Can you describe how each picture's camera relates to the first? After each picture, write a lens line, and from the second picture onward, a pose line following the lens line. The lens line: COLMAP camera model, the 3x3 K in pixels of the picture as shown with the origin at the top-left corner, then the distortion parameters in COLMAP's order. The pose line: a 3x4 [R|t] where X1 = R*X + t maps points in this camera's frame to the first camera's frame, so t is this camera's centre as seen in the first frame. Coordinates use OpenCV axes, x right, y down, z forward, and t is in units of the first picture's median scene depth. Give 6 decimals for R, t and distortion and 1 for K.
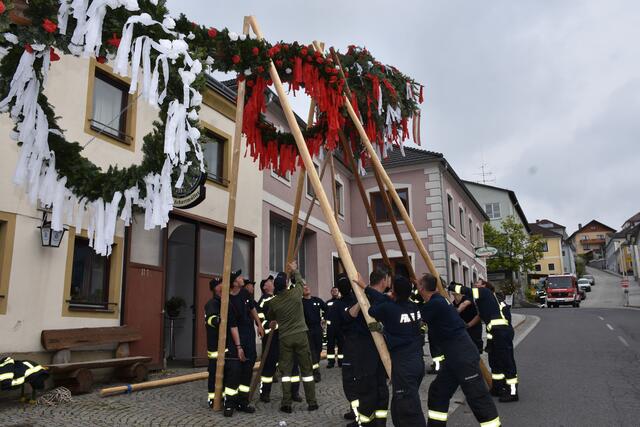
lens RADIAL K [[546.0, 0, 320.0], [0, 546.0, 213.5], [0, 0, 1]] dist [-0.118835, 0.155005]
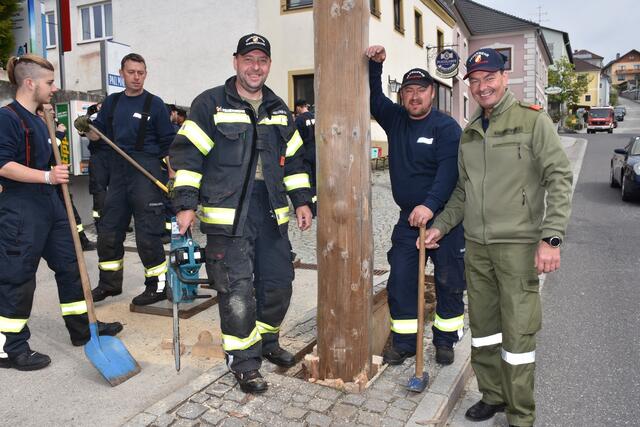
lens RADIAL K [[546.0, 0, 320.0], [0, 546.0, 213.5], [0, 0, 1]] dist [-0.118835, 0.155005]
pose [[0.999360, 0.006286, -0.035214, -0.113411], [0.004978, 0.950422, 0.310924, -0.028096], [0.035422, -0.310900, 0.949782, -0.197274]]
